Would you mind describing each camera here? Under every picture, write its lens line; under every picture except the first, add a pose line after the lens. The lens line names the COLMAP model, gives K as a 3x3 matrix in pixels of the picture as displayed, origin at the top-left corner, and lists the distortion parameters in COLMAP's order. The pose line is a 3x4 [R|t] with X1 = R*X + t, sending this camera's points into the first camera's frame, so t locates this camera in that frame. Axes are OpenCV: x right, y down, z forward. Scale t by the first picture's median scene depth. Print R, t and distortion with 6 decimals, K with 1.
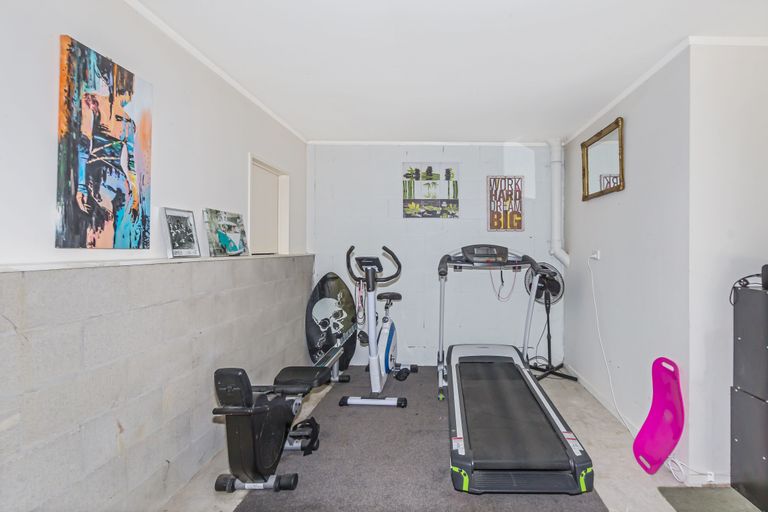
lens RADIAL K [[303.5, 0, 397.9], [0, 303.5, 248.4], [0, 0, 1]] dist [-0.002572, -0.000522]
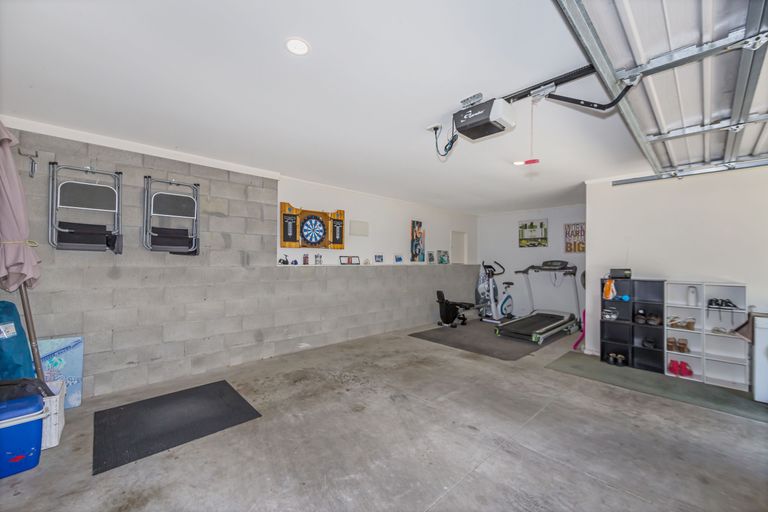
lens RADIAL K [[303.5, 0, 385.3], [0, 303.5, 258.8], [0, 0, 1]] dist [-0.002572, -0.000522]
pose [[0.681036, -0.003615, -0.732241, 1.081450], [-0.004320, 0.999951, -0.008954, 0.000368], [0.732237, 0.009261, 0.680987, -1.297263]]
